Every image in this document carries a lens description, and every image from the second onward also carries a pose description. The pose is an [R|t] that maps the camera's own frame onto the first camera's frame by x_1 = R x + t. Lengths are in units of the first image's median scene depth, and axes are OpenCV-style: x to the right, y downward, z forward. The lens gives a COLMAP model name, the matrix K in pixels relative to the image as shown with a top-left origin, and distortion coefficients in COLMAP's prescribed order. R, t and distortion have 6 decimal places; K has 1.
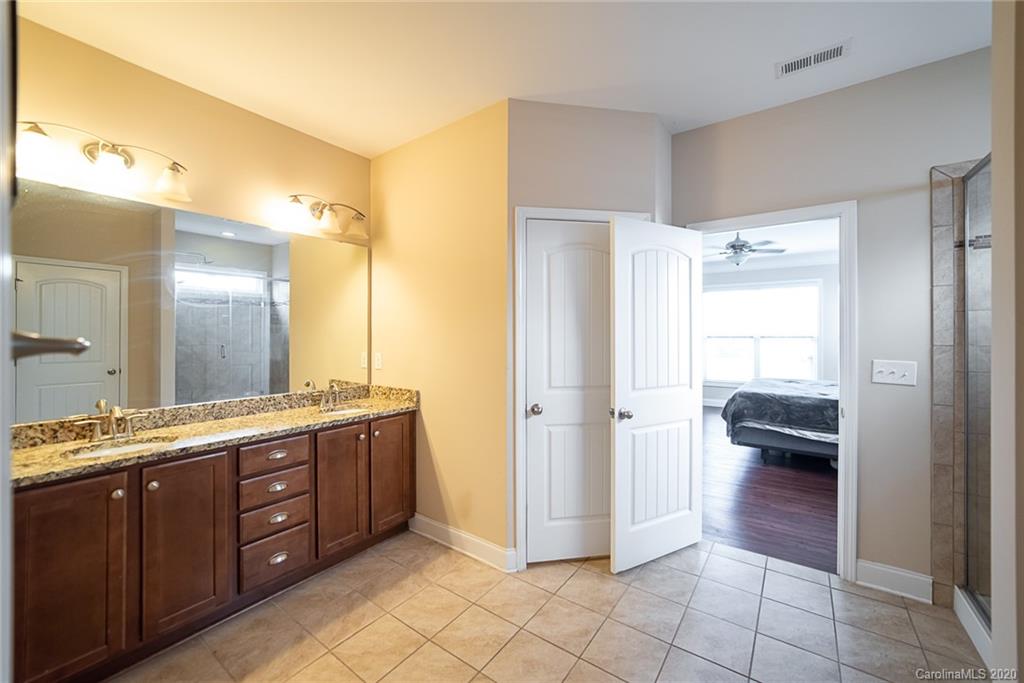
lens RADIAL K [[397.9, 0, 512.3], [0, 397.9, 333.6], [0, 0, 1]] dist [-0.011108, 0.000383]
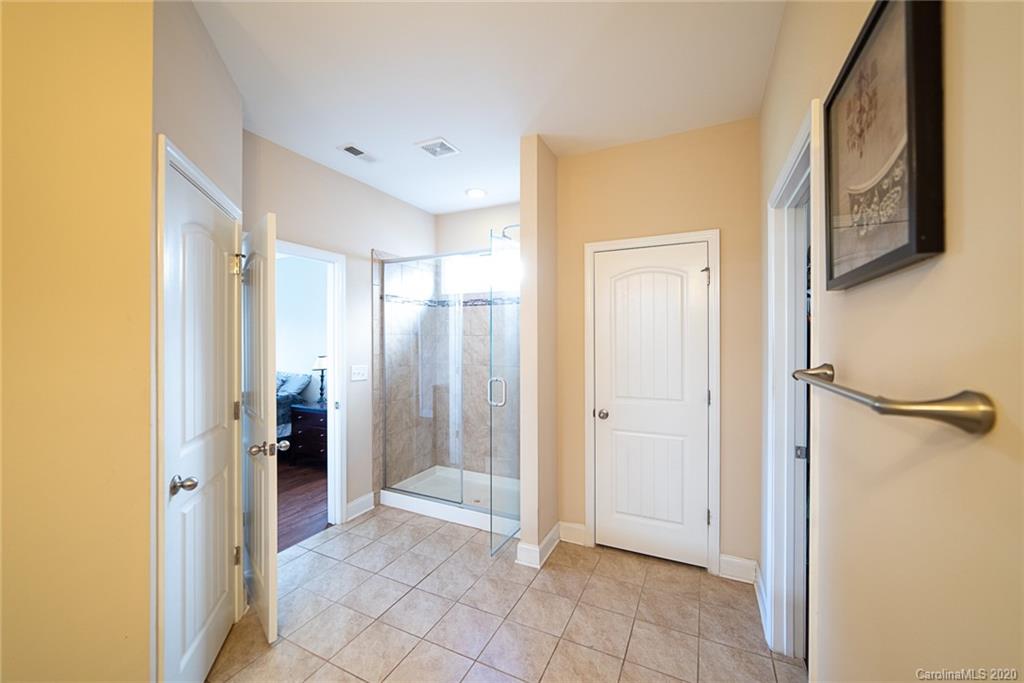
lens RADIAL K [[397.9, 0, 512.7], [0, 397.9, 340.1], [0, 0, 1]] dist [-0.011108, 0.000383]
pose [[-0.175305, -0.000900, 0.984514, -0.719533], [0.001684, 0.999998, 0.001214, -0.033715], [-0.984513, 0.001870, -0.175303, 0.710424]]
